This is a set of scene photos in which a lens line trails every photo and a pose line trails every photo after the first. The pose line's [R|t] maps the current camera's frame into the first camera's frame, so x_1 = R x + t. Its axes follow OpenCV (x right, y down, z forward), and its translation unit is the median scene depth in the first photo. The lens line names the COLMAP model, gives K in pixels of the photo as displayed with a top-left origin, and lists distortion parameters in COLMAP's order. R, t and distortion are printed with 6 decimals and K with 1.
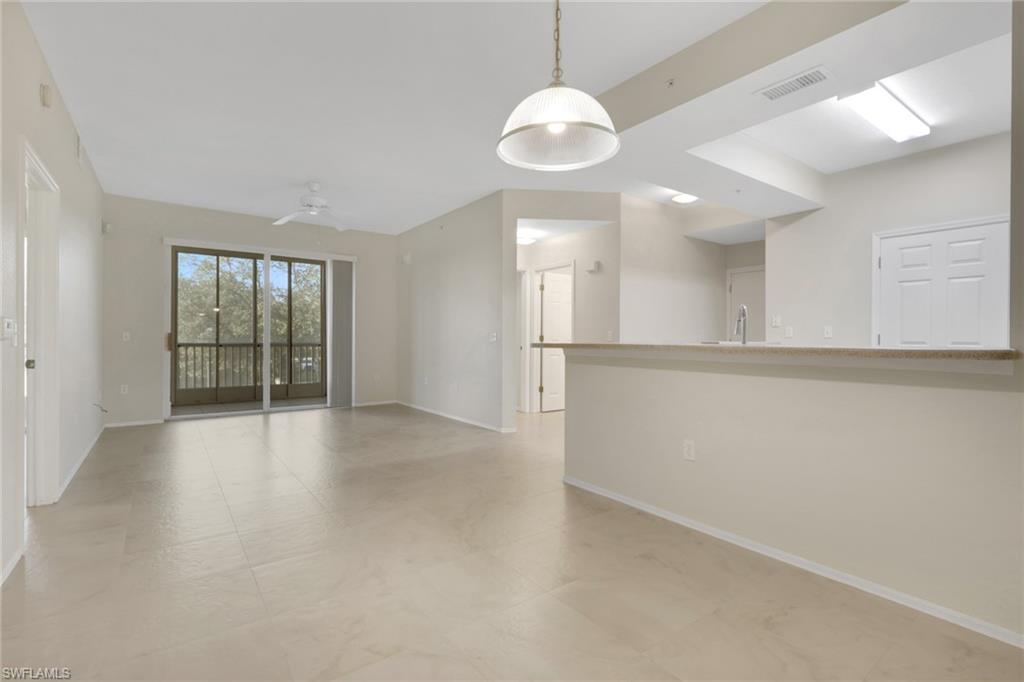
lens RADIAL K [[472.0, 0, 514.8], [0, 472.0, 346.5], [0, 0, 1]] dist [0.003812, 0.000233]
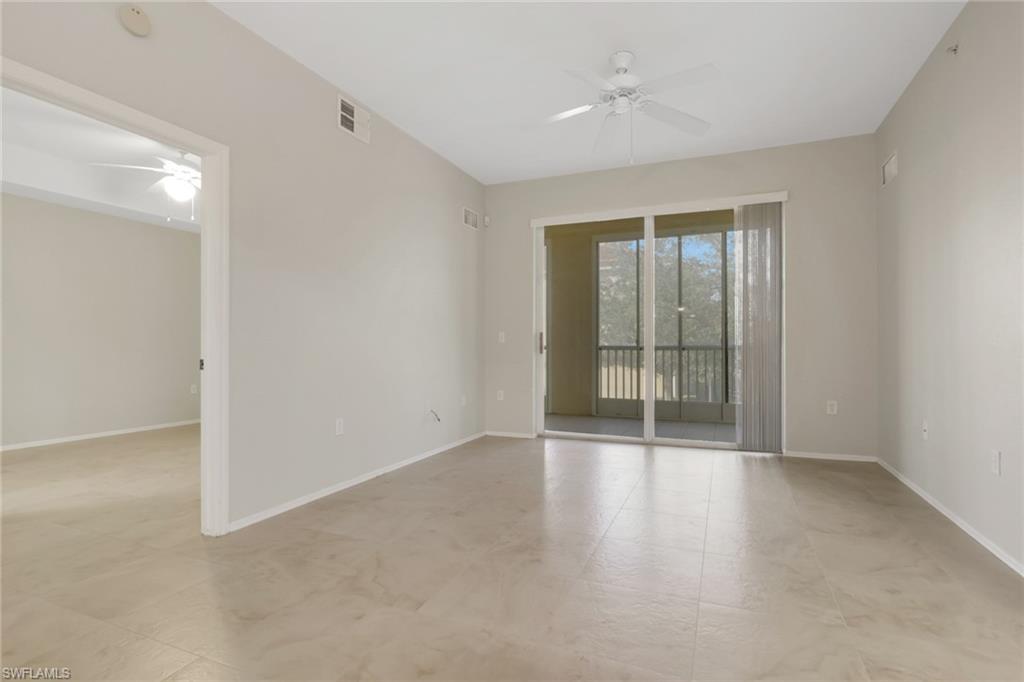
lens RADIAL K [[502.4, 0, 519.0], [0, 502.4, 344.4], [0, 0, 1]] dist [-0.016110, -0.001234]
pose [[0.485942, -0.004920, -0.873977, 0.027955], [-0.007089, 0.999929, -0.009570, 0.000943], [0.873962, 0.010846, 0.485873, 0.388822]]
